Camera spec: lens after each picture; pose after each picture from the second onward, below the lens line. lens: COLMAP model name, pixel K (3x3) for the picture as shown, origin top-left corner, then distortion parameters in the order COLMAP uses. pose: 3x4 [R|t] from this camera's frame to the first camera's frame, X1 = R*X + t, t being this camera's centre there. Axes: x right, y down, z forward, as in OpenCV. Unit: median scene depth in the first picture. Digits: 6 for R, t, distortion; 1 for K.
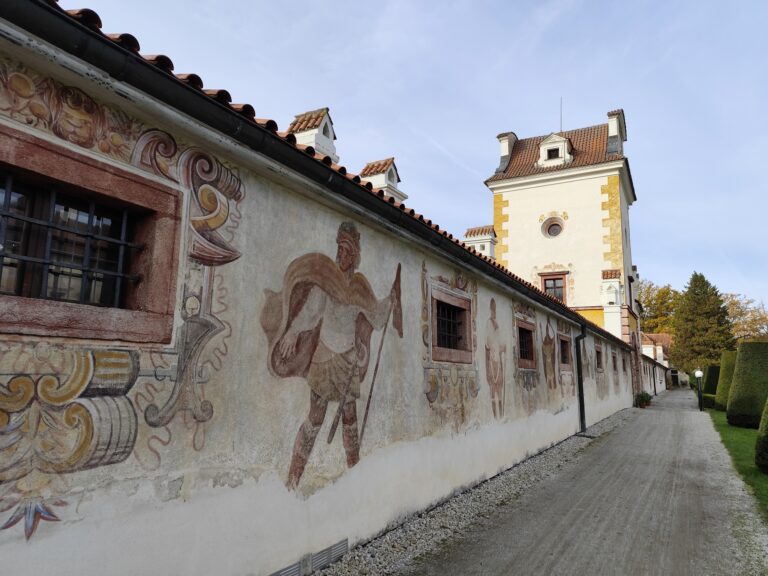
lens RADIAL K [[520.2, 0, 386.0], [0, 520.2, 287.4], [0, 0, 1]] dist [0.025809, -0.001045]
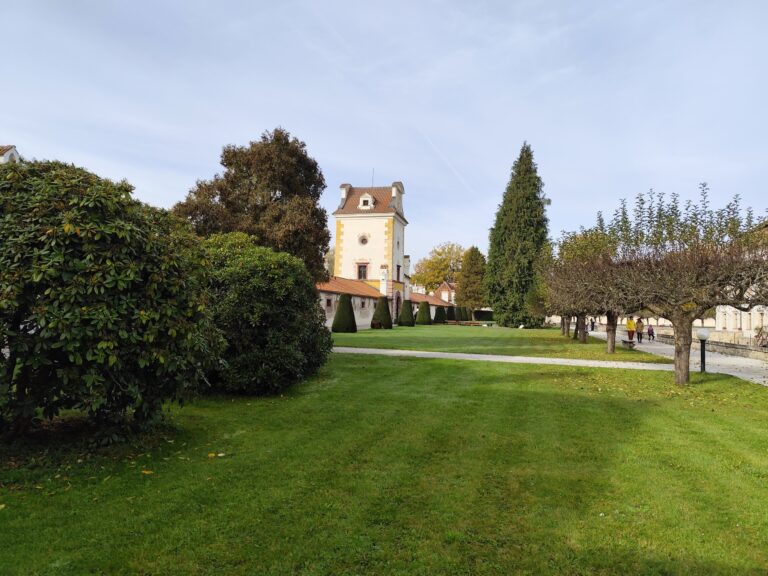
lens RADIAL K [[520.2, 0, 385.4], [0, 520.2, 288.9], [0, 0, 1]] dist [0.025809, -0.001045]
pose [[0.967041, 0.011345, 0.254369, -0.116635], [-0.042115, 0.992373, 0.115850, -0.161505], [-0.251115, -0.122744, 0.960143, -0.999207]]
